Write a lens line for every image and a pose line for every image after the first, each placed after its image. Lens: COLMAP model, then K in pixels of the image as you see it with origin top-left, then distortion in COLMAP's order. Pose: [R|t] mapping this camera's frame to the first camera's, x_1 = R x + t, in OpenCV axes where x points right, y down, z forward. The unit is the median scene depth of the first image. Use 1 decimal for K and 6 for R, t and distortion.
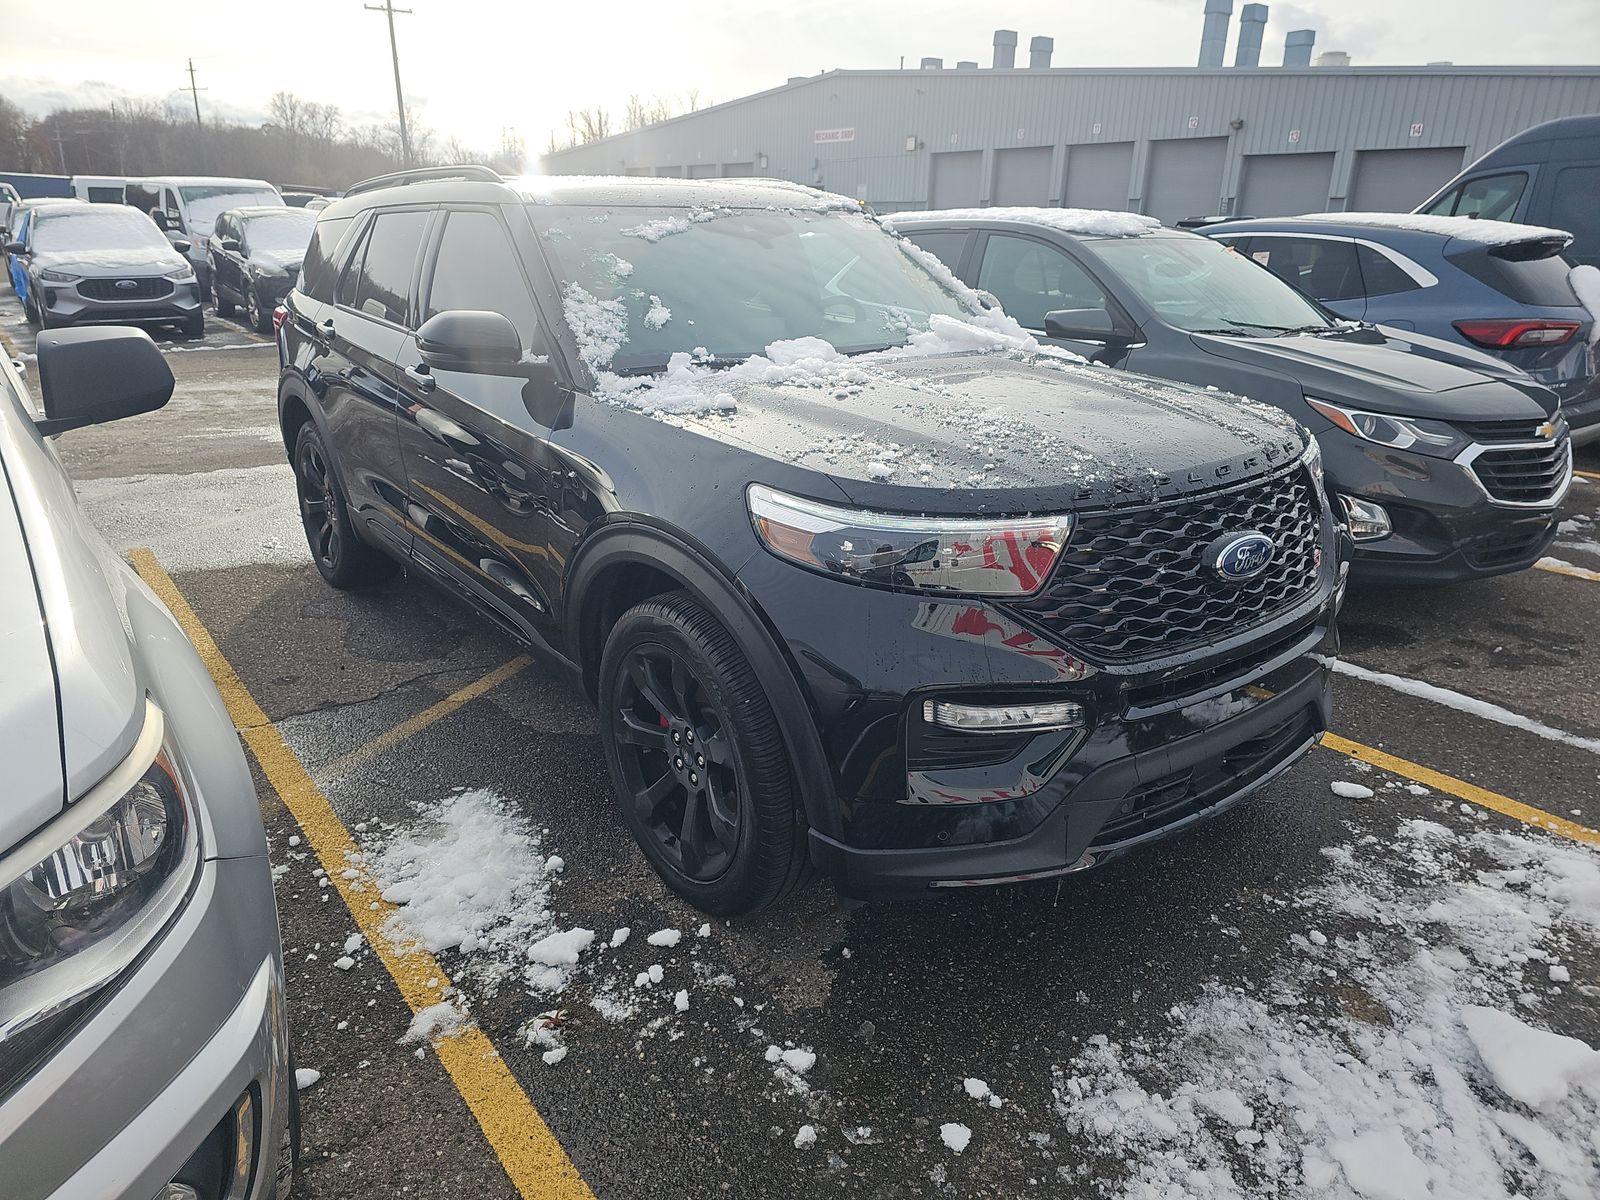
lens RADIAL K [[1058.0, 0, 782.7], [0, 1058.0, 598.2], [0, 0, 1]] dist [0.037449, -0.024498]
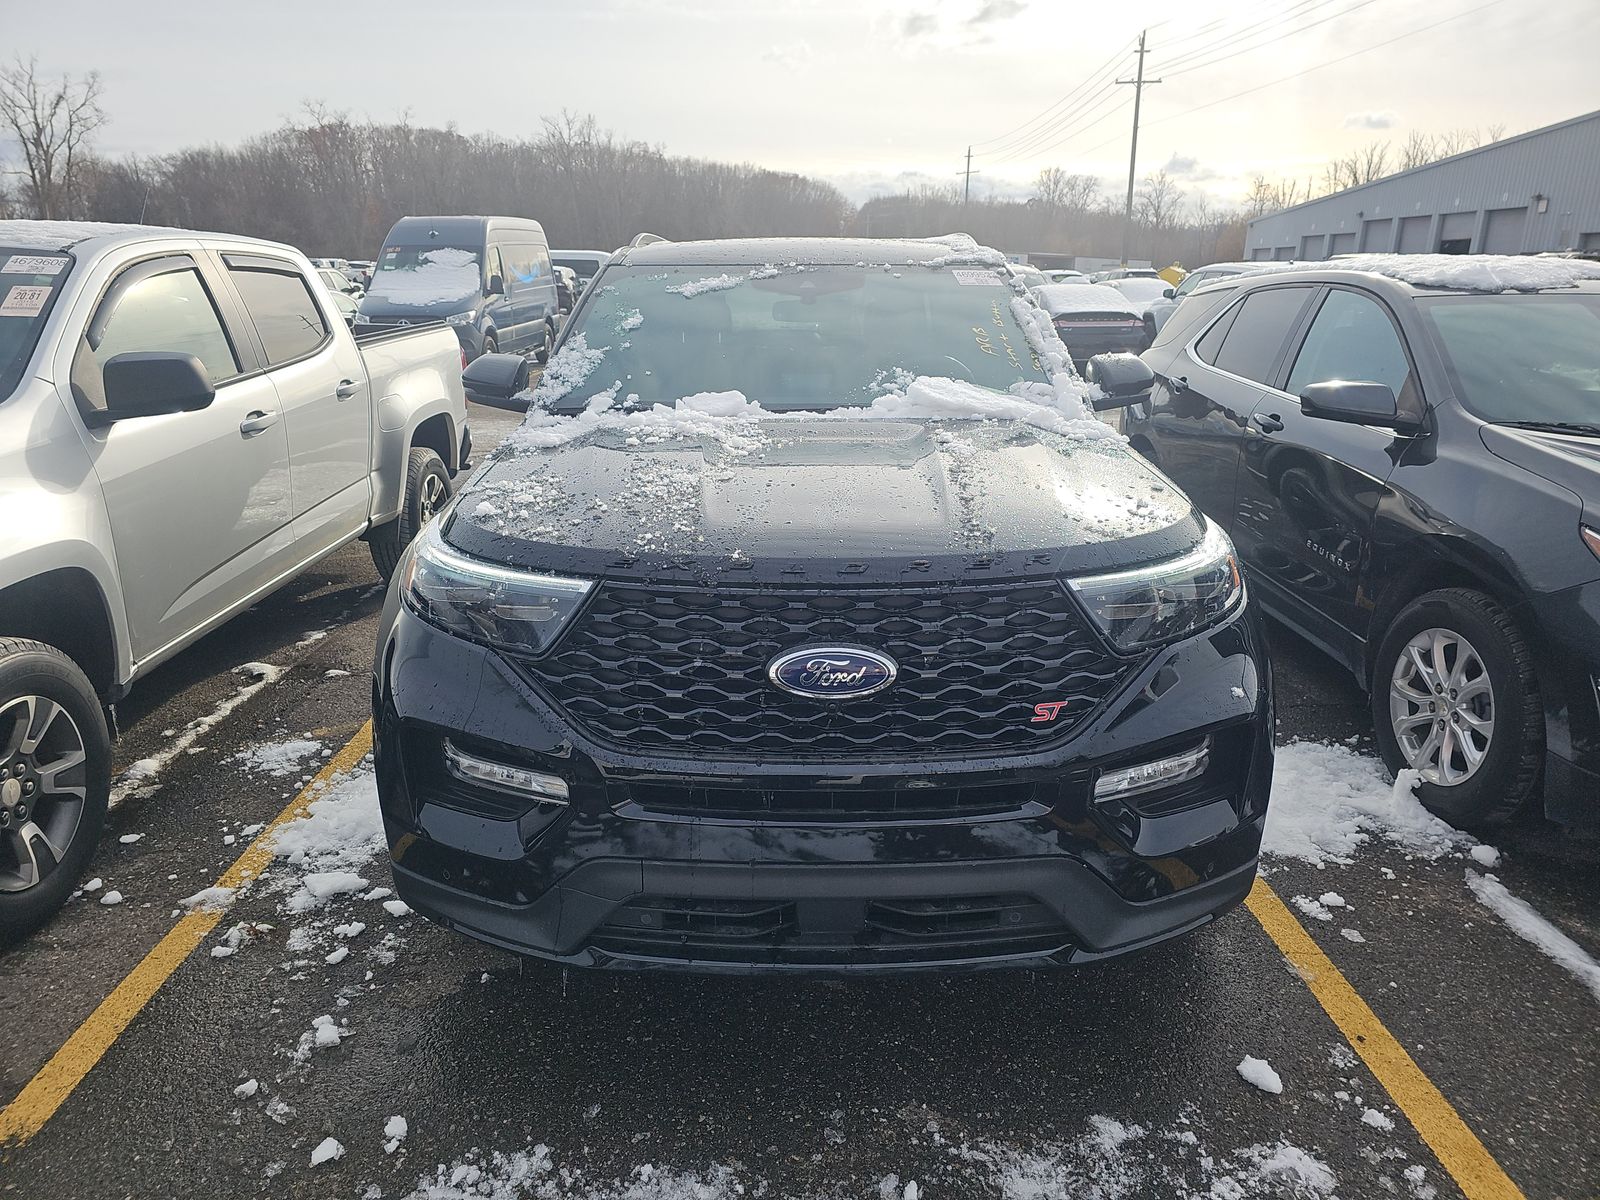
lens RADIAL K [[1058.0, 0, 785.7], [0, 1058.0, 599.4], [0, 0, 1]] dist [0.037449, -0.024498]
pose [[0.796631, 0.164739, -0.581585, 0.682979], [-0.194237, 0.980884, 0.011786, -0.076187], [0.572408, 0.103577, 0.813401, 0.240169]]
